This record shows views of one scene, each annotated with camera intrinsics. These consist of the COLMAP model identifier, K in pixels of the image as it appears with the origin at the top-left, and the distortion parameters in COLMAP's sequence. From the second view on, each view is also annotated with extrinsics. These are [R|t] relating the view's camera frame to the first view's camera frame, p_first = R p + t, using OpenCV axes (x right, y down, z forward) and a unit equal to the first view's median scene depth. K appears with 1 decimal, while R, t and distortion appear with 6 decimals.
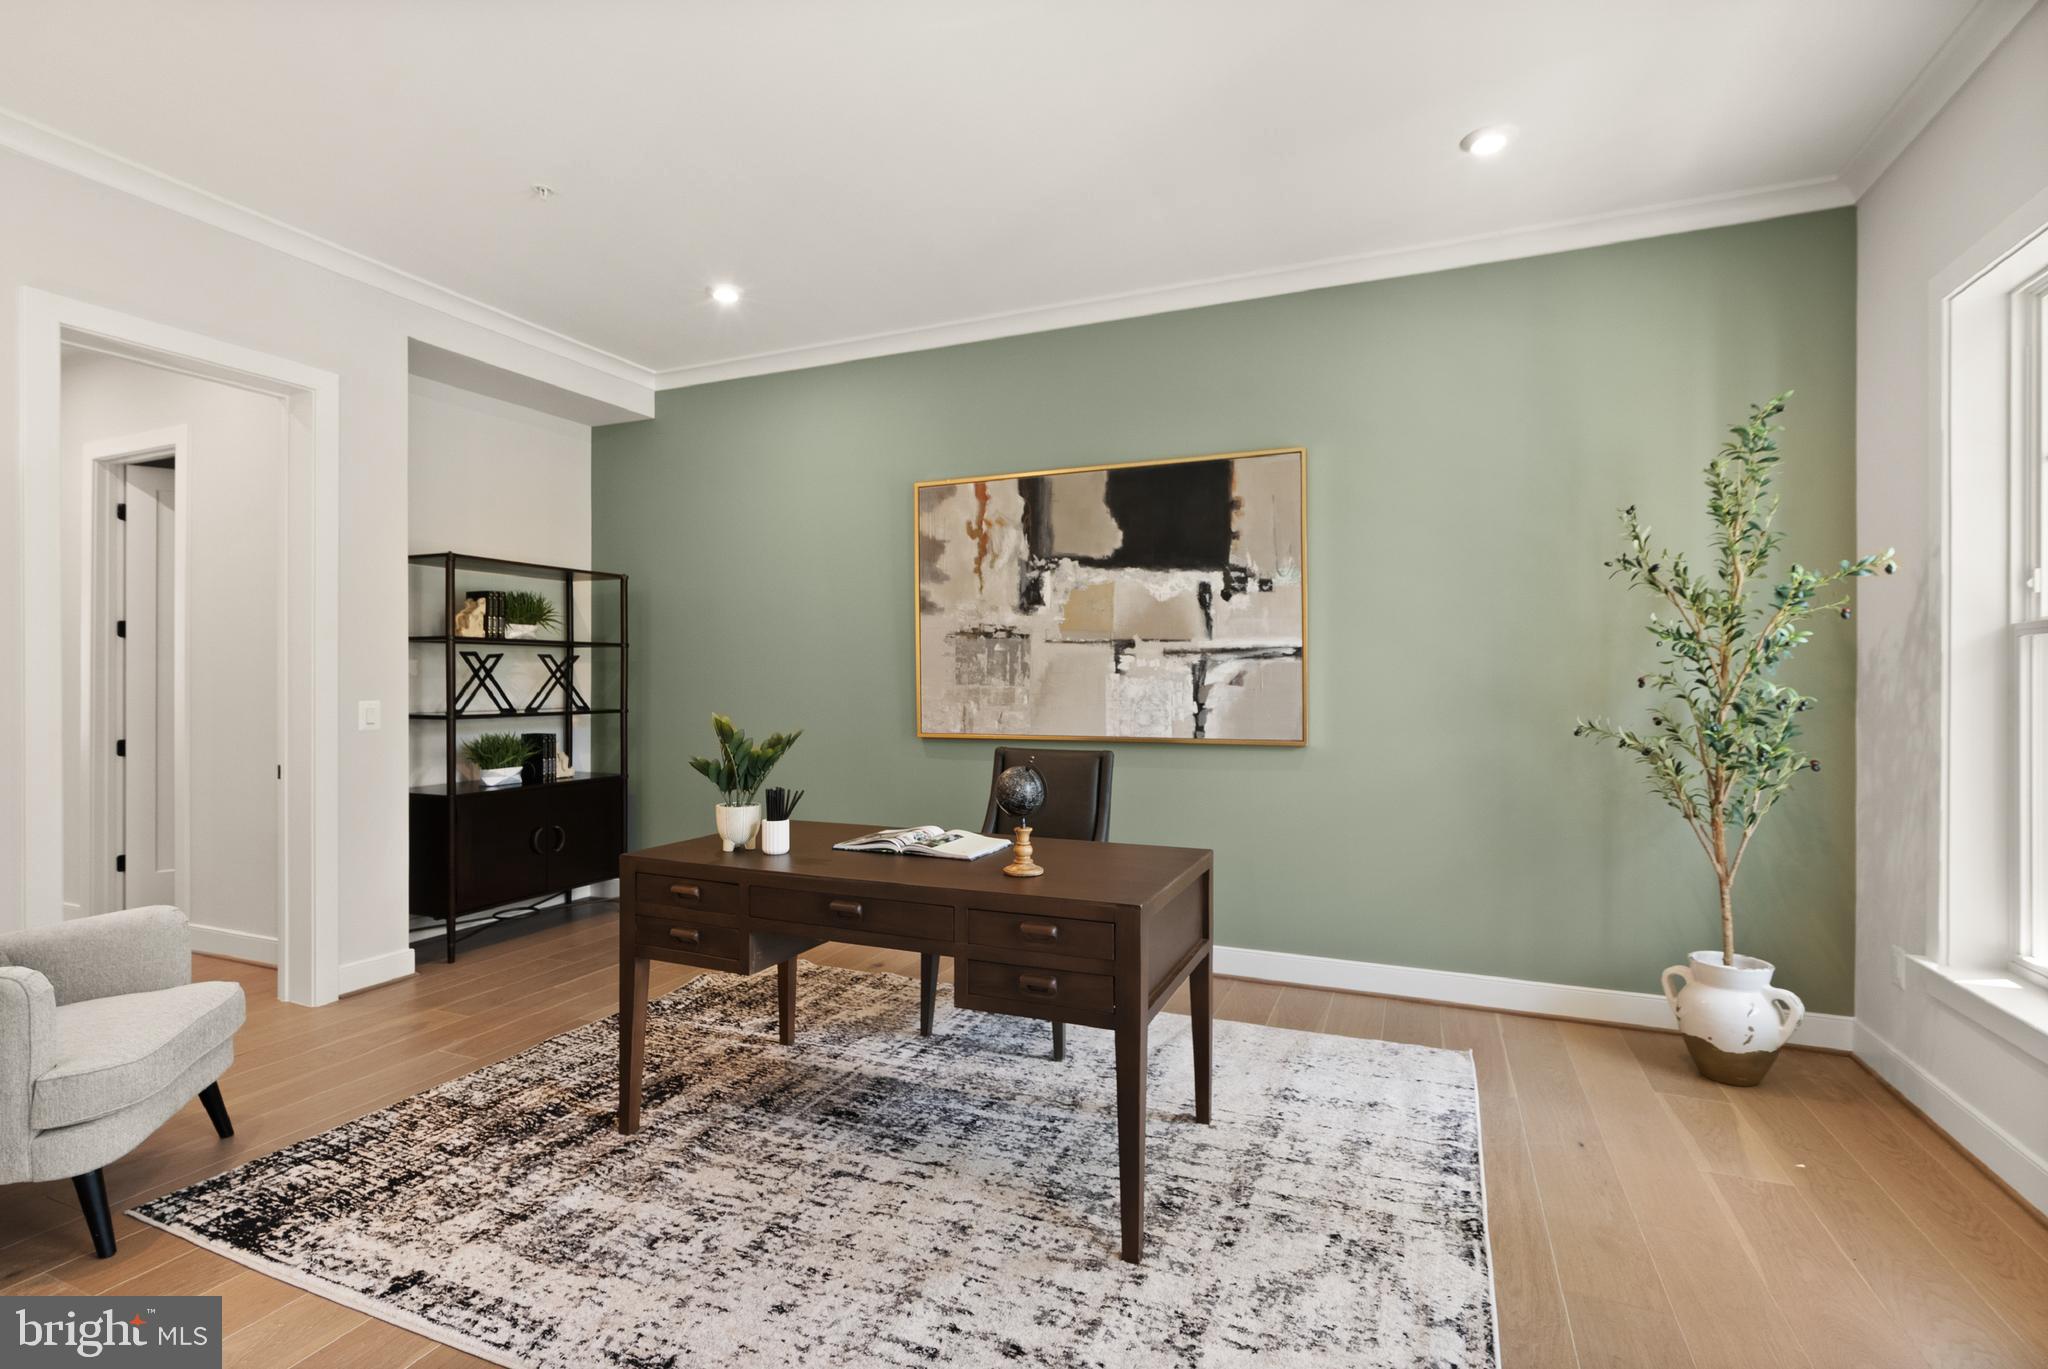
lens RADIAL K [[951.4, 0, 1035.2], [0, 951.4, 693.4], [0, 0, 1]] dist [0.000669, 0.000310]
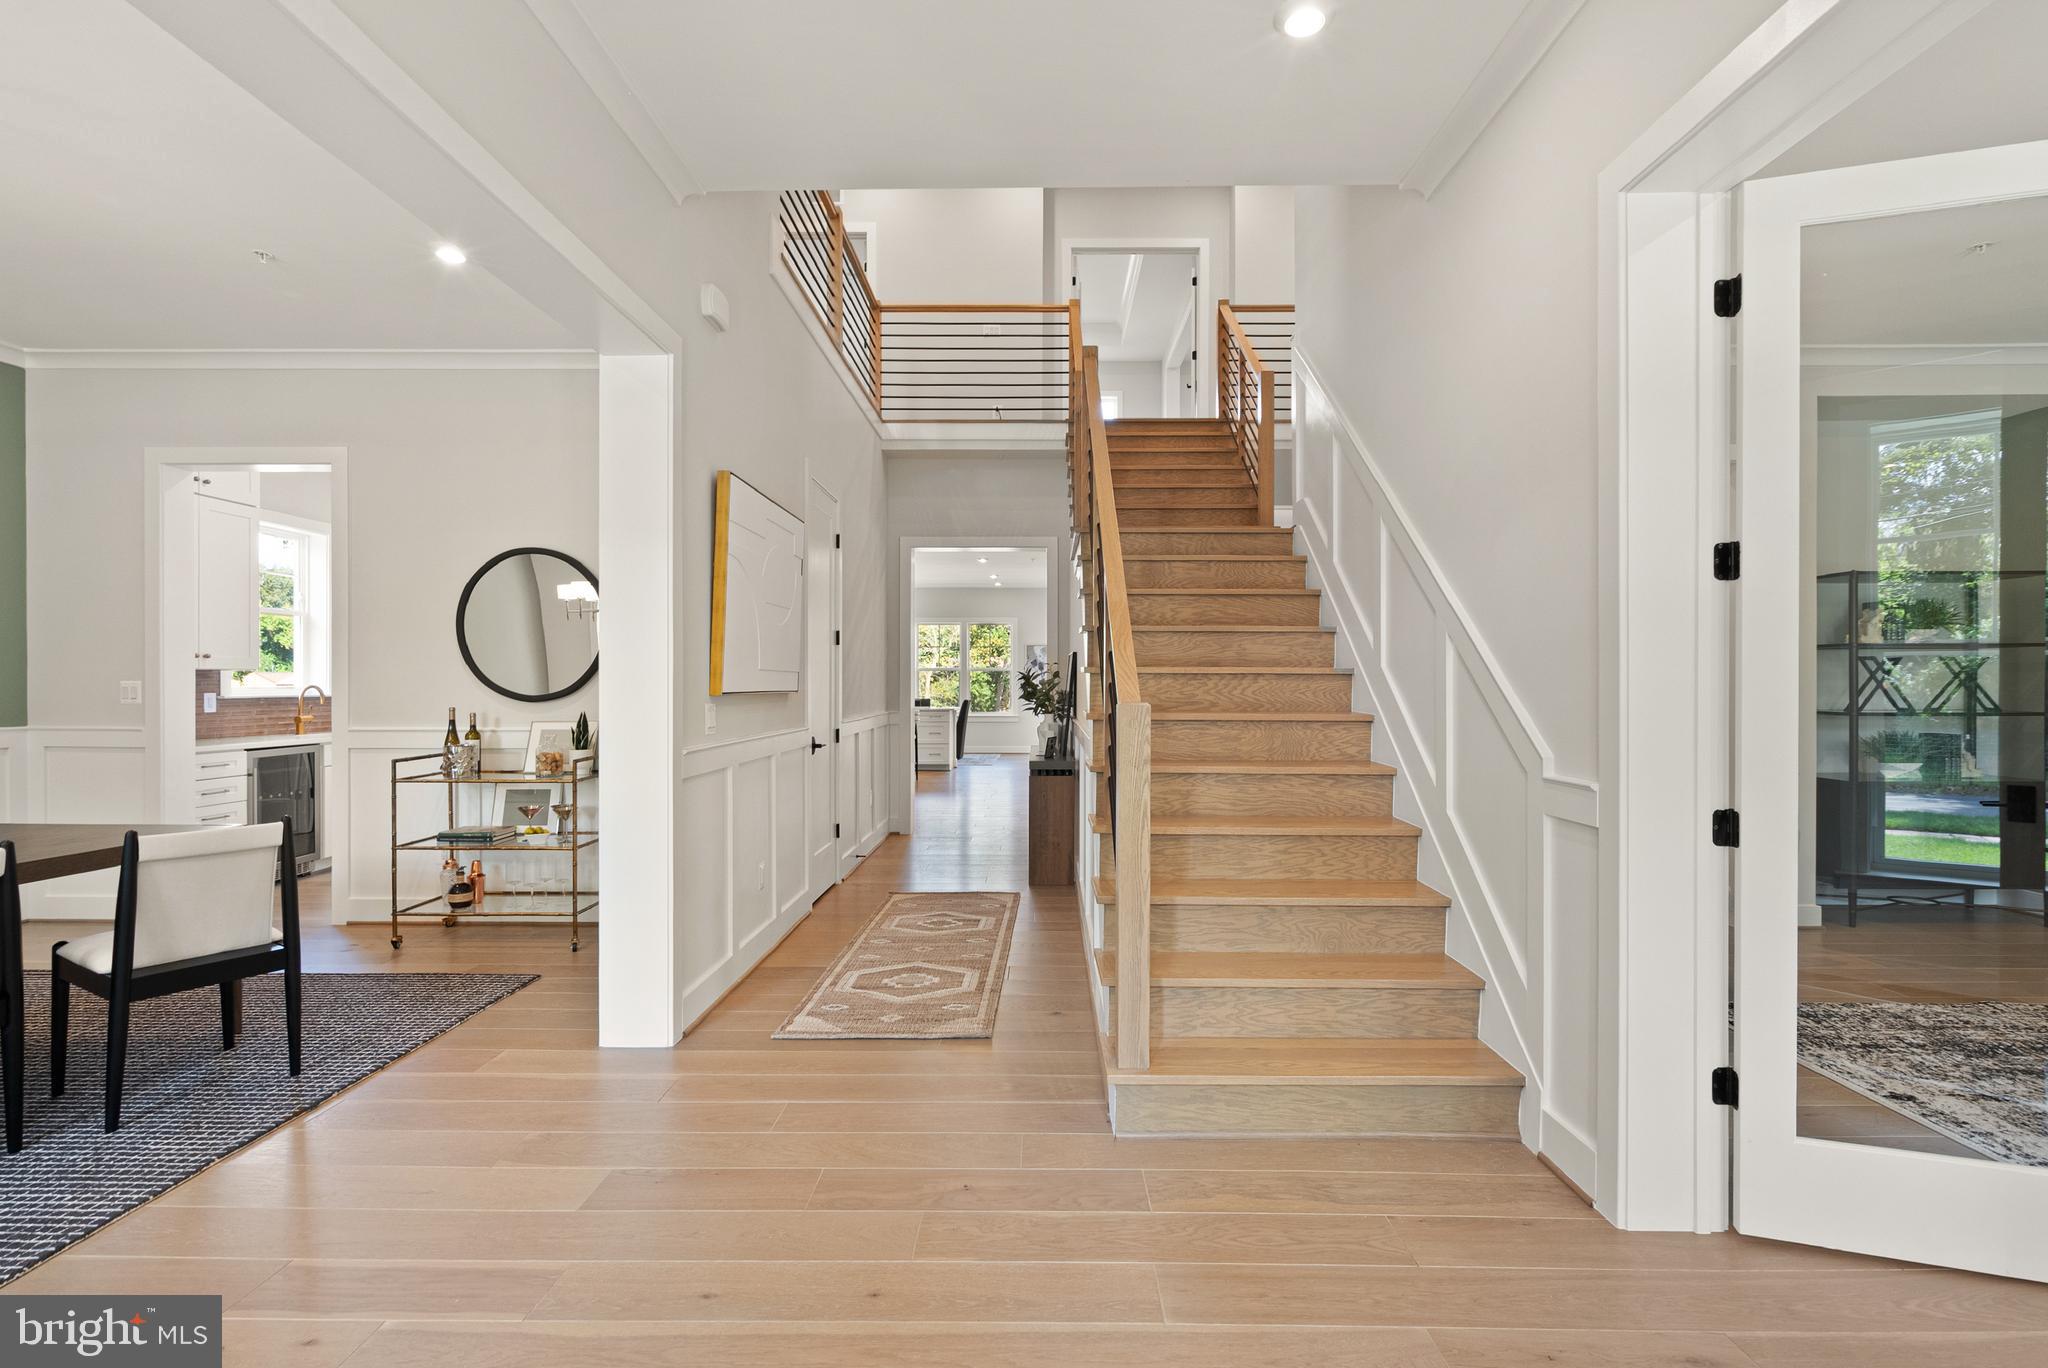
lens RADIAL K [[951.4, 0, 1035.2], [0, 951.4, 692.9], [0, 0, 1]] dist [0.000669, 0.000310]
pose [[0.371381, 0.002412, -0.928477, 0.087245], [-0.008018, 0.999968, -0.000610, 0.008509], [0.928446, 0.007671, 0.371388, -0.350506]]
